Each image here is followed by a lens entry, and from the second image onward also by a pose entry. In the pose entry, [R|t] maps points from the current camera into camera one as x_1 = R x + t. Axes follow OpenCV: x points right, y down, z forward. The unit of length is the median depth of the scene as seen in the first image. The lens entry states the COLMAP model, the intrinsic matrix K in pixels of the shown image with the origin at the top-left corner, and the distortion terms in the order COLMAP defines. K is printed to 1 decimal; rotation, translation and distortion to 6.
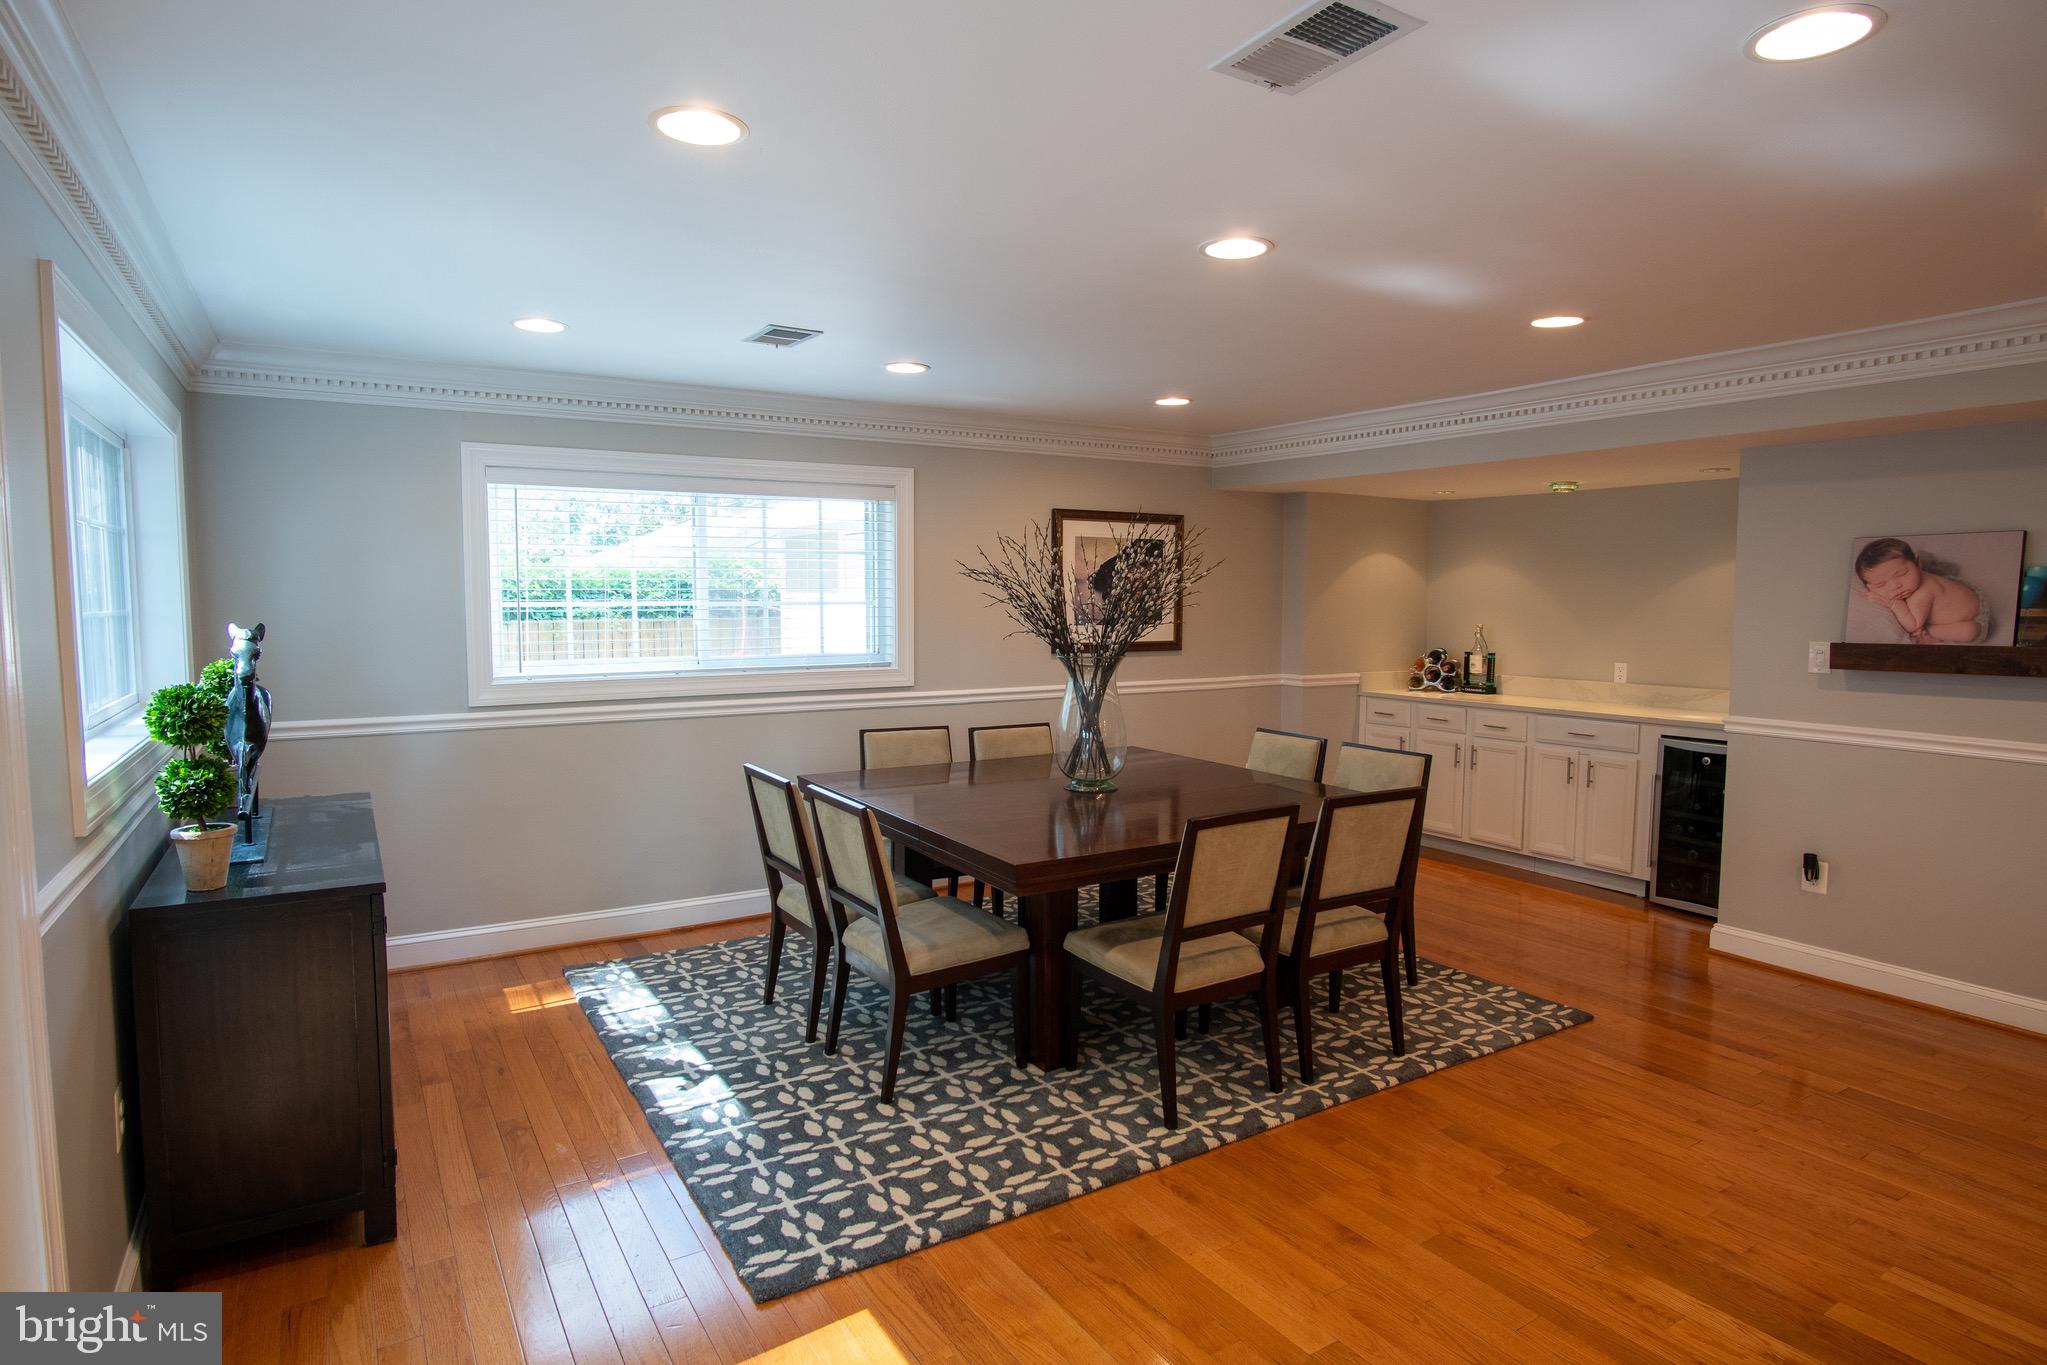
lens RADIAL K [[1102.7, 0, 1022.2], [0, 1102.7, 682.7], [0, 0, 1]] dist [-0.033188, 0.006934]
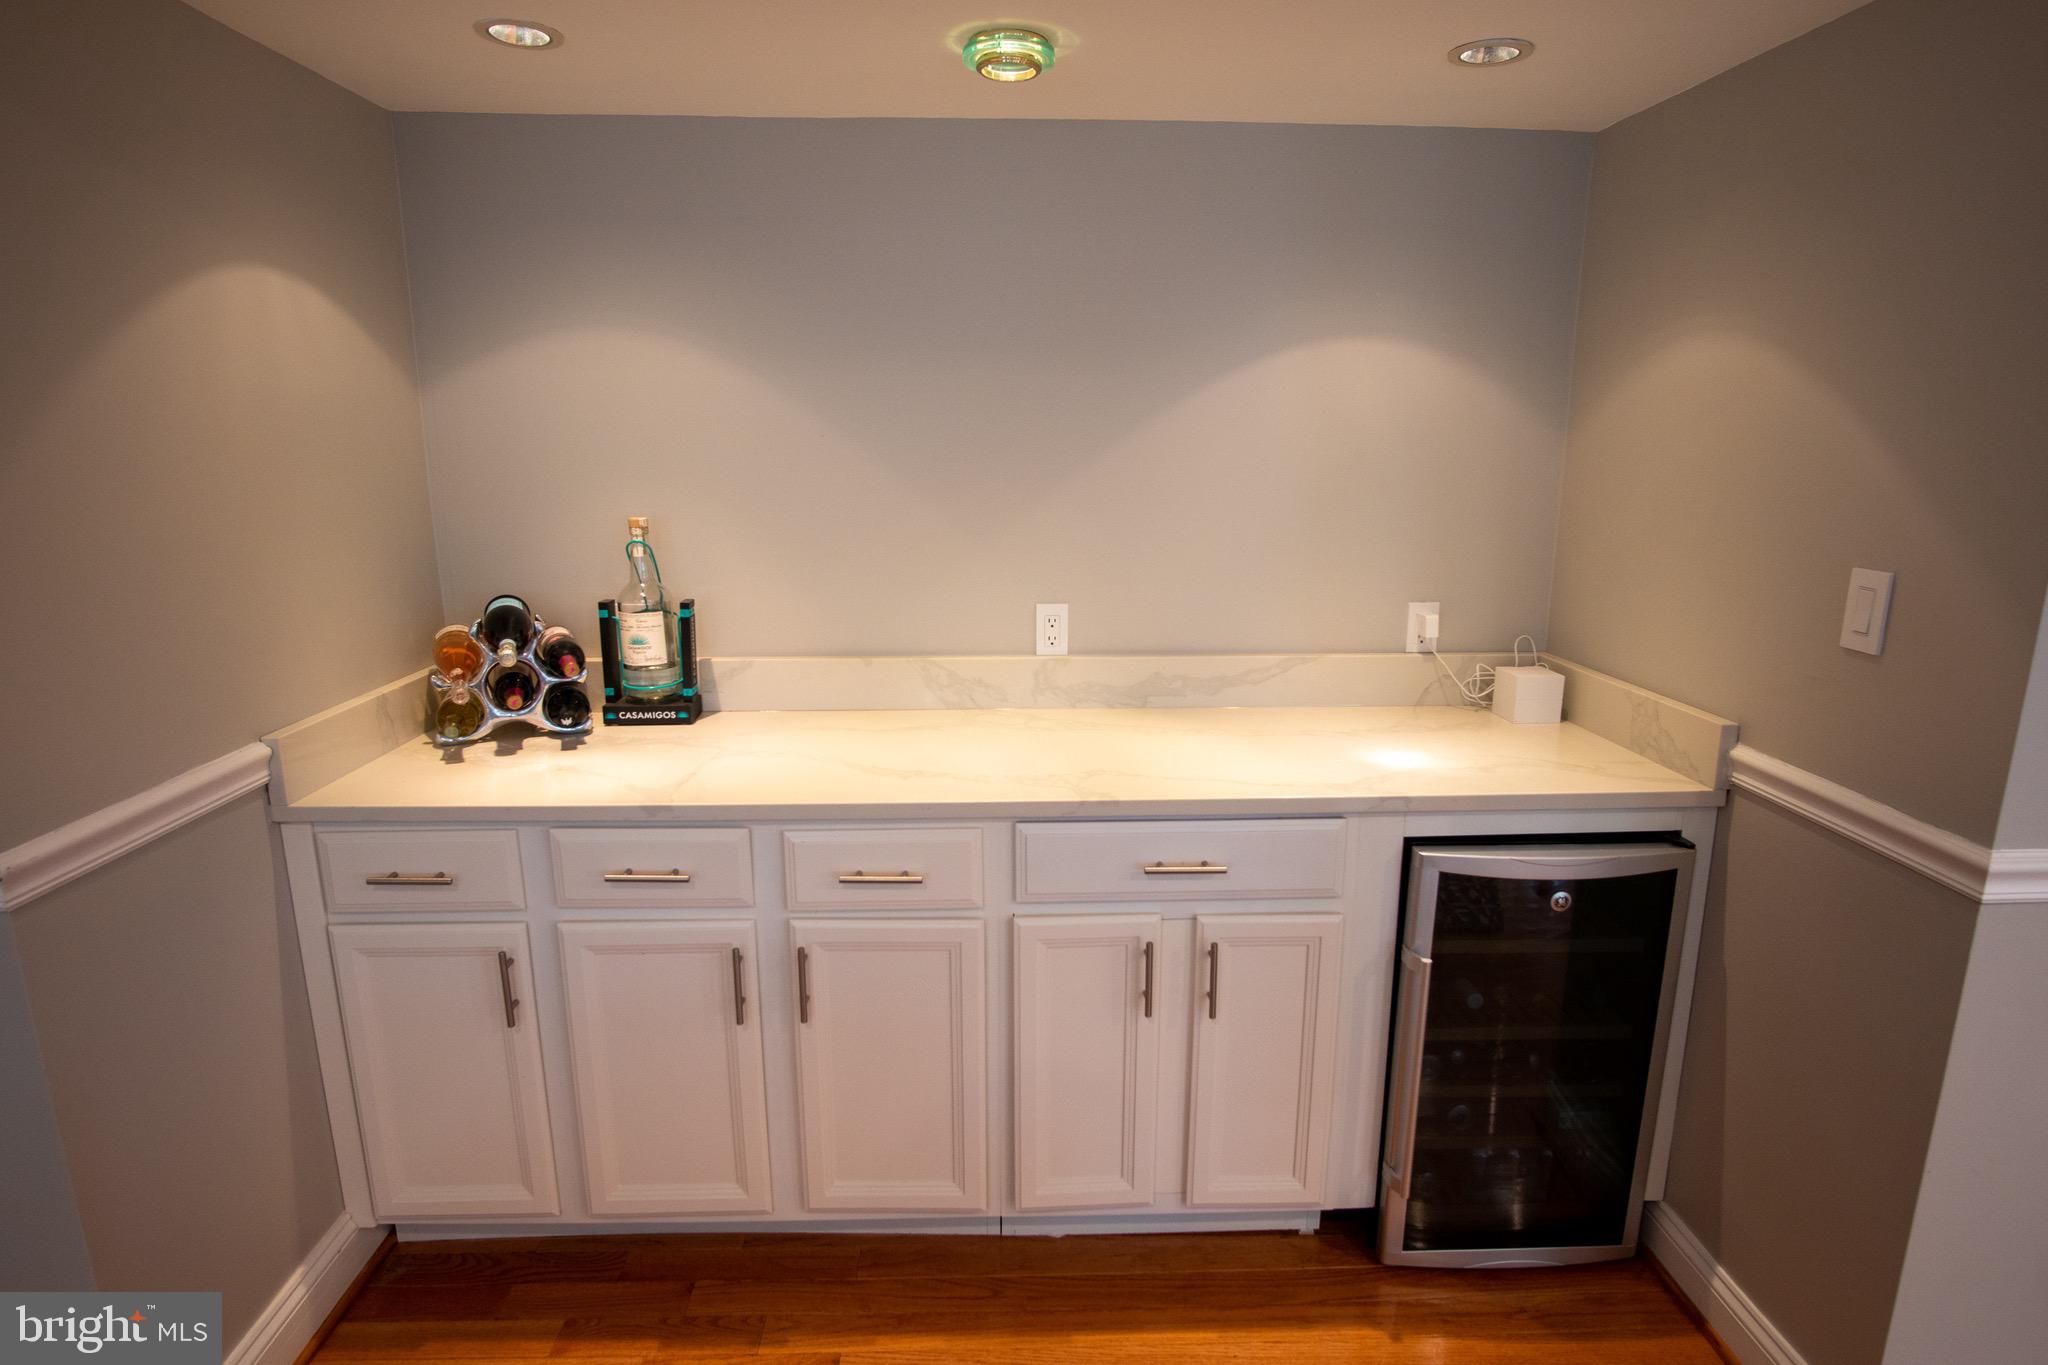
lens RADIAL K [[1103.2, 0, 1024.5], [0, 1103.2, 680.2], [0, 0, 1]] dist [-0.033188, 0.006934]
pose [[0.511422, -0.190887, 0.837860, 0.189014], [0.071656, 0.981093, 0.179781, -0.056715], [-0.856337, -0.031907, 0.515431, 0.725732]]
